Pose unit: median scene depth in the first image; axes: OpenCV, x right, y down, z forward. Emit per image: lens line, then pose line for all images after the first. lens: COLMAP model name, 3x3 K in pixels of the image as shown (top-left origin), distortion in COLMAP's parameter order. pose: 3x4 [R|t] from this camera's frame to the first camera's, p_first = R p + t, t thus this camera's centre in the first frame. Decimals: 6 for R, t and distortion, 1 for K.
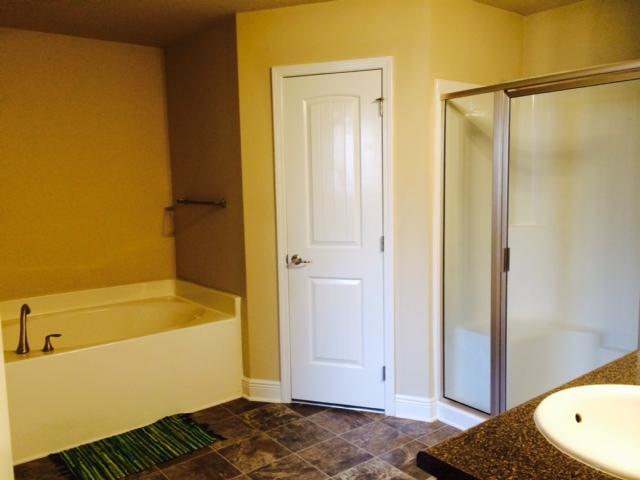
lens RADIAL K [[549.6, 0, 318.0], [0, 549.6, 239.3], [0, 0, 1]] dist [0.086629, -0.114482]
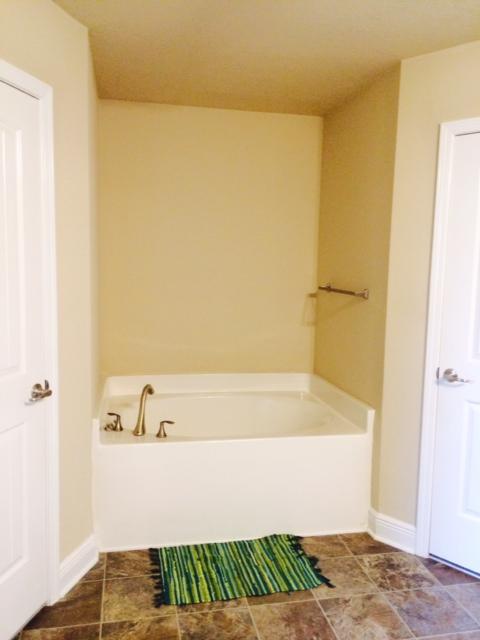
lens RADIAL K [[549.6, 0, 240.2], [0, 549.6, 319.2], [0, 0, 1]] dist [0.086629, -0.114482]
pose [[0.893431, 0.089380, -0.440219, 0.033043], [-0.091908, 0.995645, 0.015623, -0.026356], [0.439698, 0.026501, 0.897755, 0.189431]]
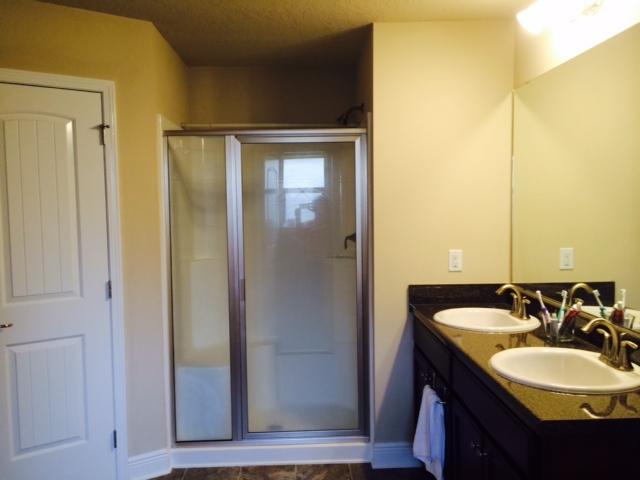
lens RADIAL K [[549.6, 0, 318.0], [0, 549.6, 239.3], [0, 0, 1]] dist [0.086629, -0.114482]
pose [[0.598630, -0.039722, 0.800040, -0.379600], [0.089276, 0.995856, -0.017356, -0.025875], [-0.796035, 0.081815, 0.599695, 0.197868]]
